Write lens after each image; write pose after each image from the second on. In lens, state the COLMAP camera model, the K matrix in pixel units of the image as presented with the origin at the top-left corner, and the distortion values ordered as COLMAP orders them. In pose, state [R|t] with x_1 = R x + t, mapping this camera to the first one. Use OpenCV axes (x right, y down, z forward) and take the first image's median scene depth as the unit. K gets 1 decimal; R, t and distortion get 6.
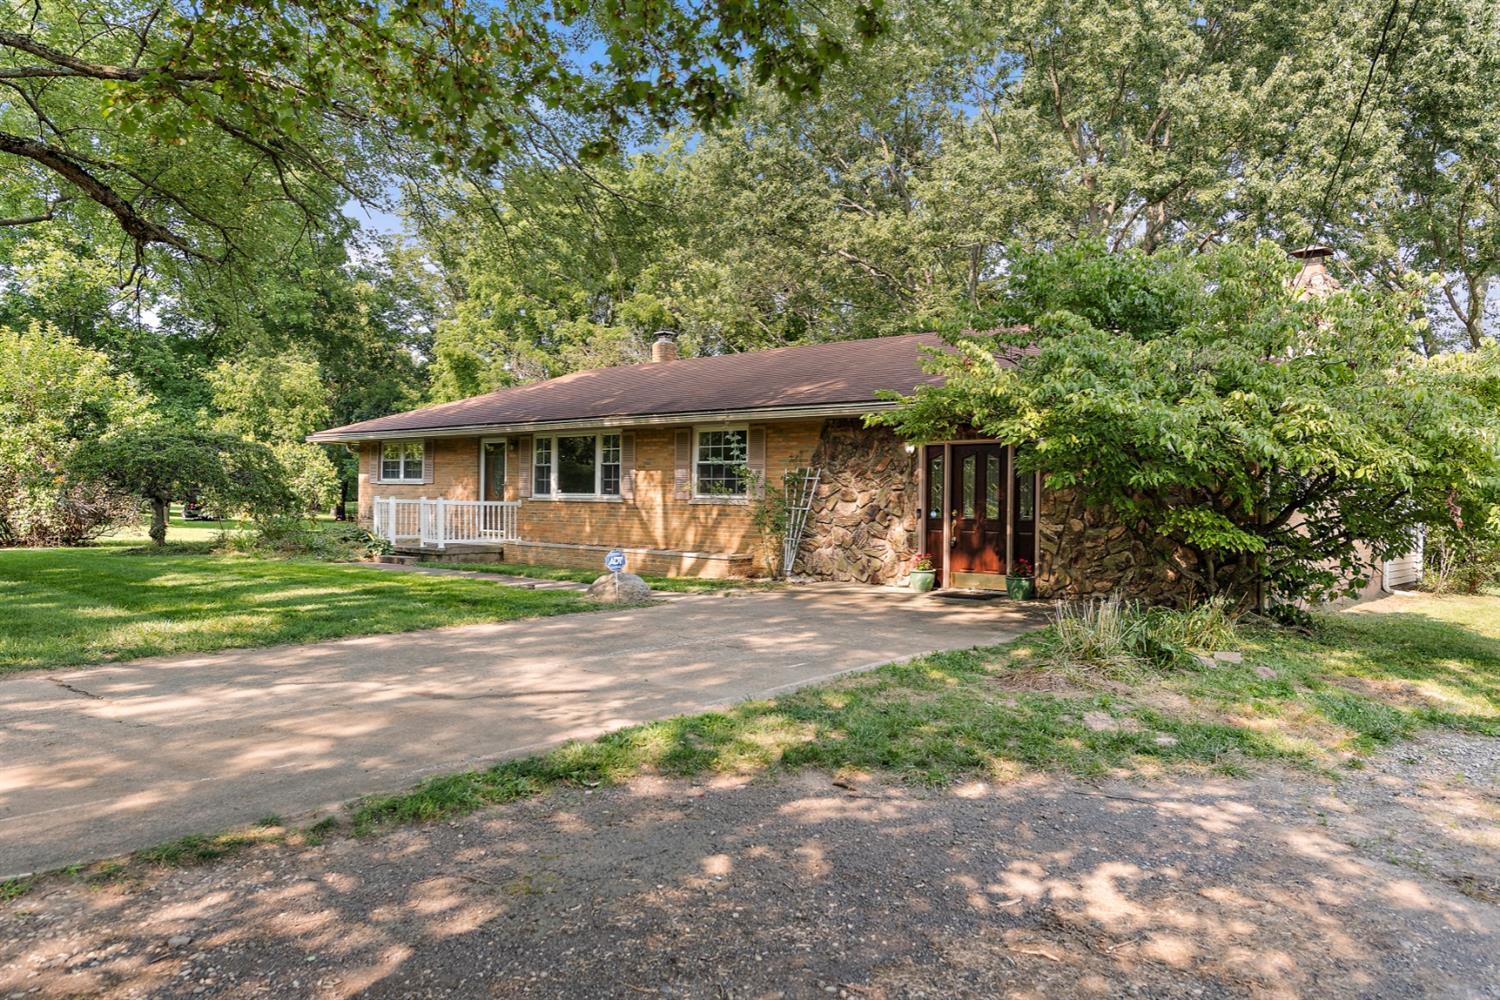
lens RADIAL K [[1011.9, 0, 751.6], [0, 1011.9, 509.4], [0, 0, 1]] dist [0.004633, 0.000944]
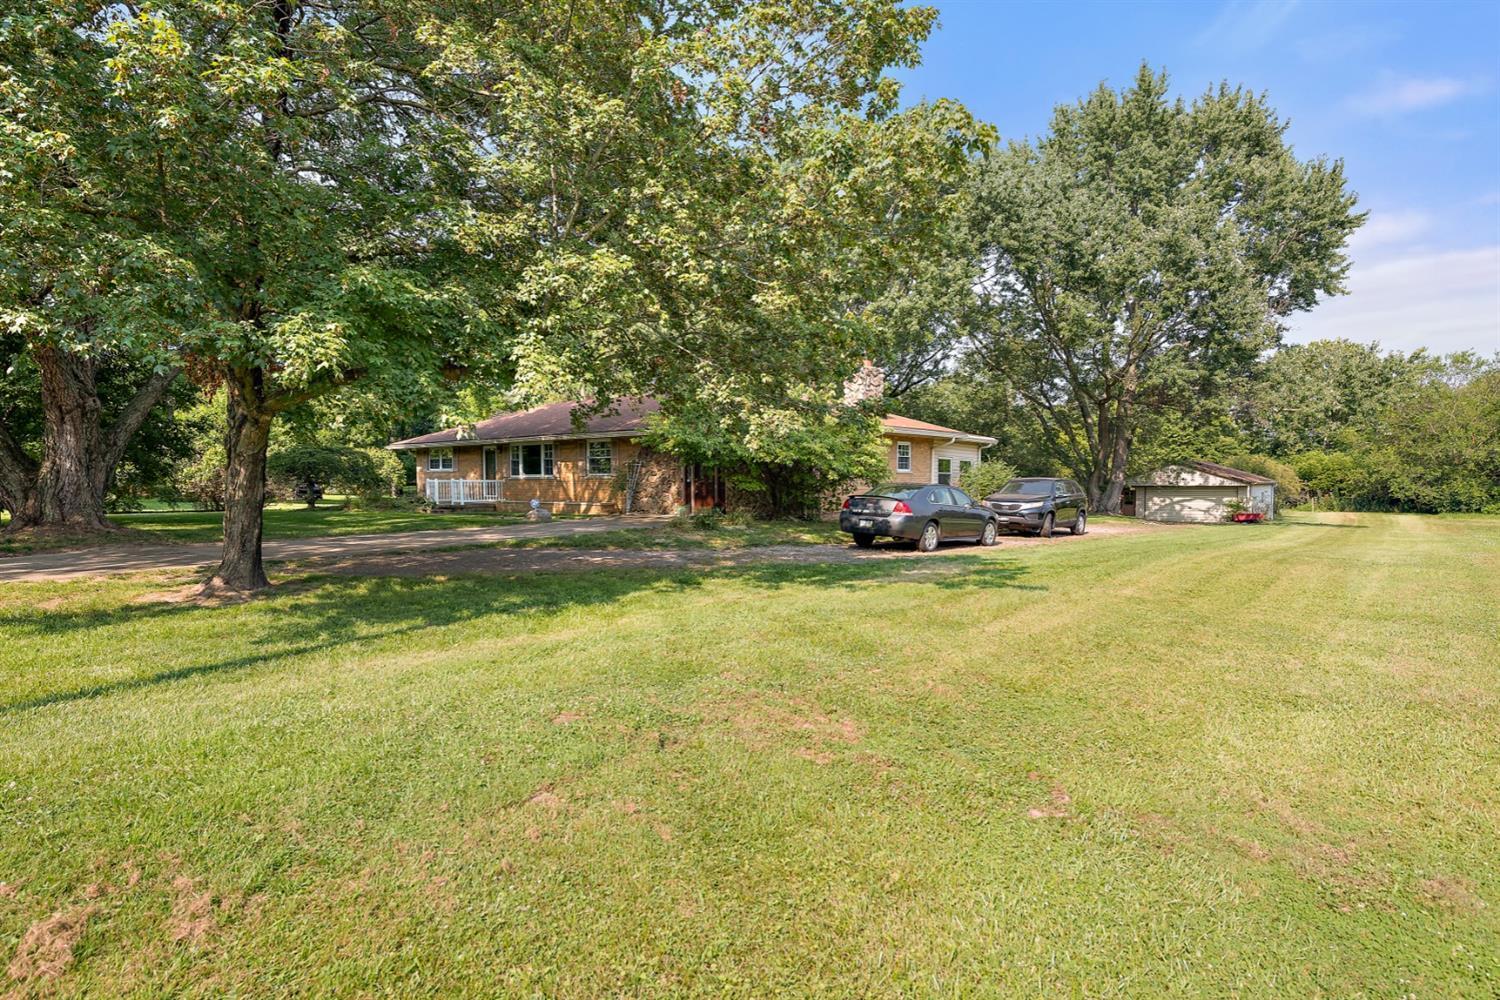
lens RADIAL K [[795.2, 0, 722.8], [0, 795.2, 529.3], [0, 0, 1]] dist [0.024049, 0.000140]
pose [[0.999782, -0.020823, 0.001421, 0.198889], [0.020717, 0.998349, 0.053580, 0.014907], [-0.002535, -0.053539, 0.998563, -0.556298]]
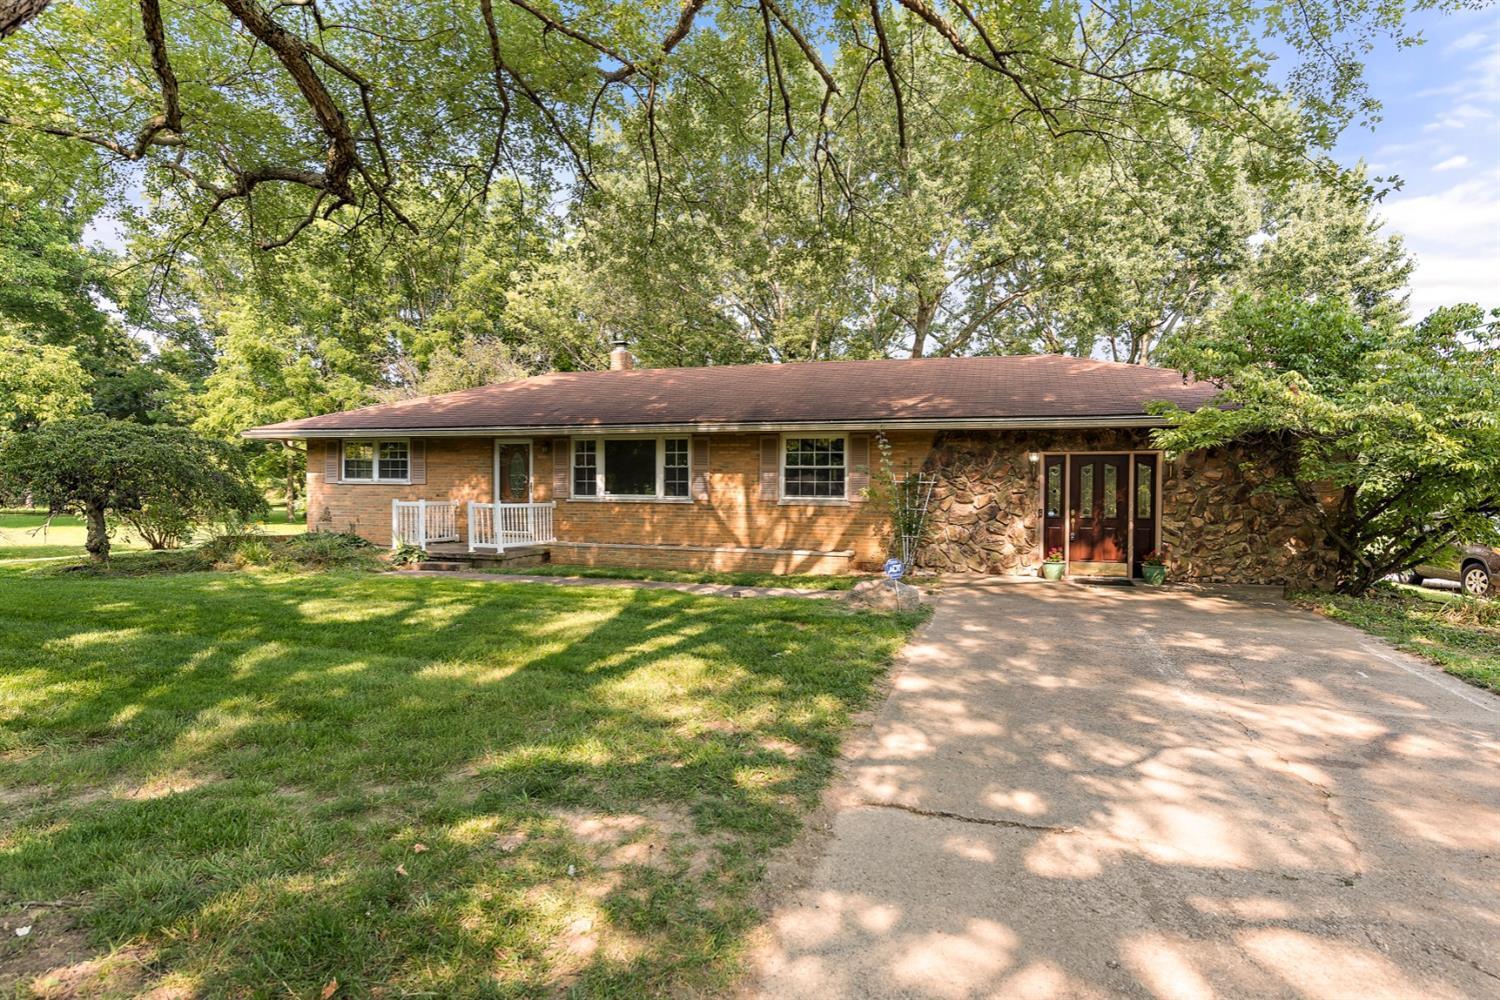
lens RADIAL K [[795.2, 0, 753.9], [0, 795.2, 489.7], [0, 0, 1]] dist [0.024049, 0.000140]
pose [[0.923767, -0.009001, 0.382848, -0.400722], [0.009750, 0.999952, -0.000015, -0.021105], [-0.382830, 0.003746, 0.923811, 0.214158]]
